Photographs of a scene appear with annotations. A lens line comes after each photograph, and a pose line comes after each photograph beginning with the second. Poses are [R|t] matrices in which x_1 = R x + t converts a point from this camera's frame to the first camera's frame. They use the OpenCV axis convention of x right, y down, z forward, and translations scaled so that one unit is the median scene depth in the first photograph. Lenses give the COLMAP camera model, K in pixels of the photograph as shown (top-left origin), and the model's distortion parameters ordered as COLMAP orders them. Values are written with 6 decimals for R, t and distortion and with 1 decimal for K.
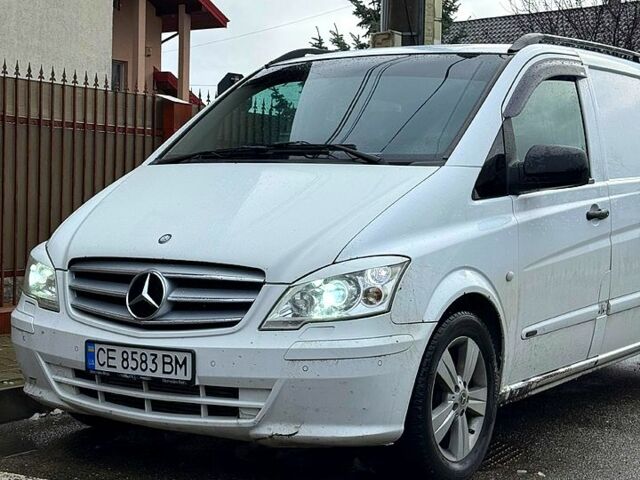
lens RADIAL K [[1193.3, 0, 320.0], [0, 1193.3, 240.0], [0, 0, 1]] dist [0.055583, 0.358210]
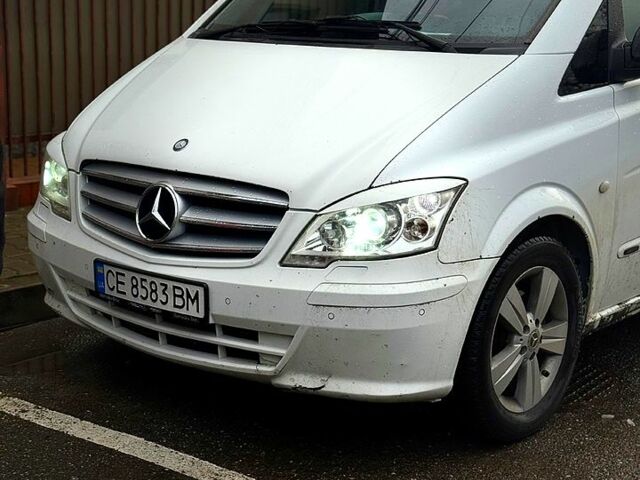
lens RADIAL K [[1193.3, 0, 320.0], [0, 1193.3, 240.0], [0, 0, 1]] dist [0.055583, 0.358210]
pose [[0.991576, 0.026696, -0.126744, 0.078043], [-0.005182, 0.985923, 0.167122, -0.077871], [0.129421, -0.165058, 0.977756, 0.180113]]
